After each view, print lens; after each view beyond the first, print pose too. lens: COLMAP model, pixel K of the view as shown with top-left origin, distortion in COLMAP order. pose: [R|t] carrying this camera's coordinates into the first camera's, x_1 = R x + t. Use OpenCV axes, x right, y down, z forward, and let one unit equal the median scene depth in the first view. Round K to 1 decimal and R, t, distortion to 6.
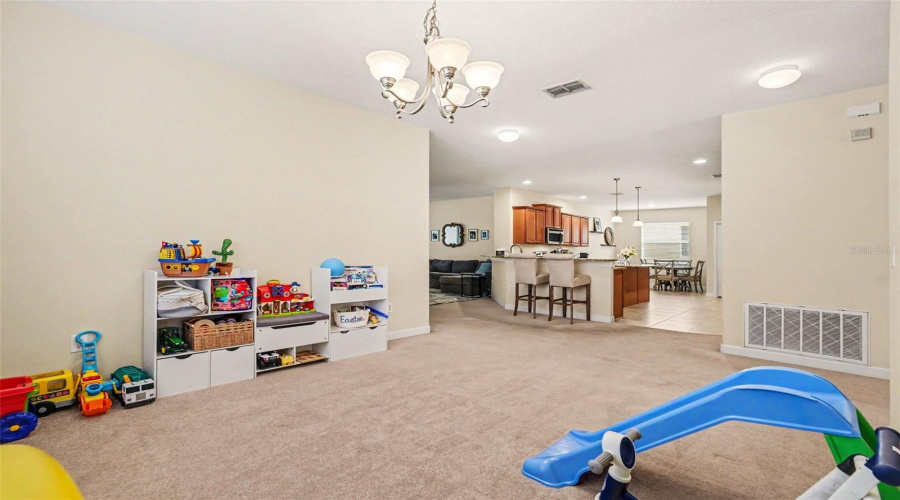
lens RADIAL K [[398.6, 0, 450.0], [0, 398.6, 250.0], [0, 0, 1]] dist [0.000236, 0.000095]
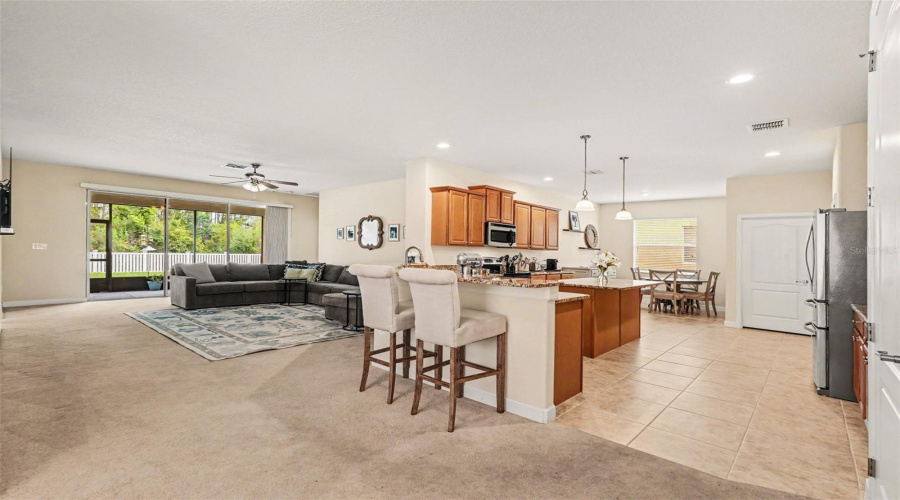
lens RADIAL K [[401.4, 0, 450.0], [0, 401.4, 250.0], [0, 0, 1]] dist [-0.009941, 0.000230]
pose [[0.999946, 0.009314, 0.004678, 0.152734], [-0.009298, 0.999951, -0.003373, -0.005065], [-0.004709, 0.003330, 0.999983, 0.287521]]
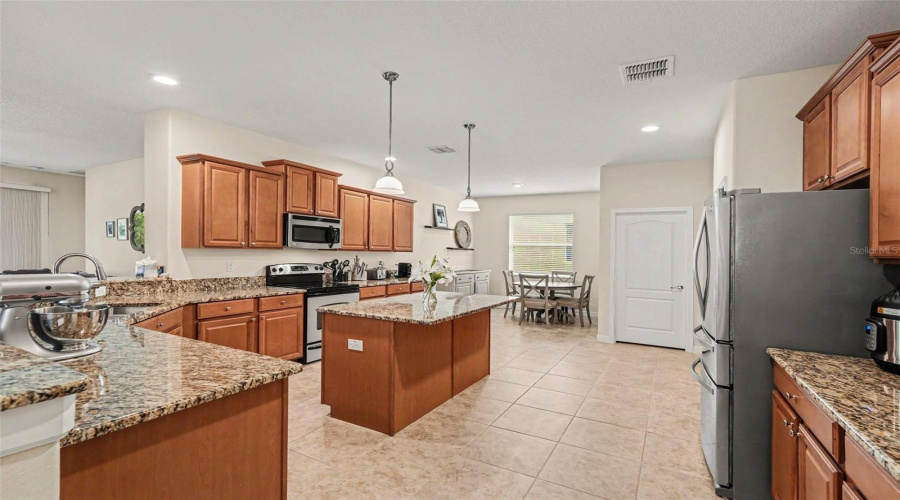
lens RADIAL K [[395.4, 0, 448.9], [0, 395.4, 258.6], [0, 0, 1]] dist [0.000024, 0.000071]
pose [[0.974705, -0.001080, 0.223491, 0.275878], [-0.004079, 0.999736, 0.022618, -0.012408], [-0.223456, -0.022958, 0.974444, 0.444023]]
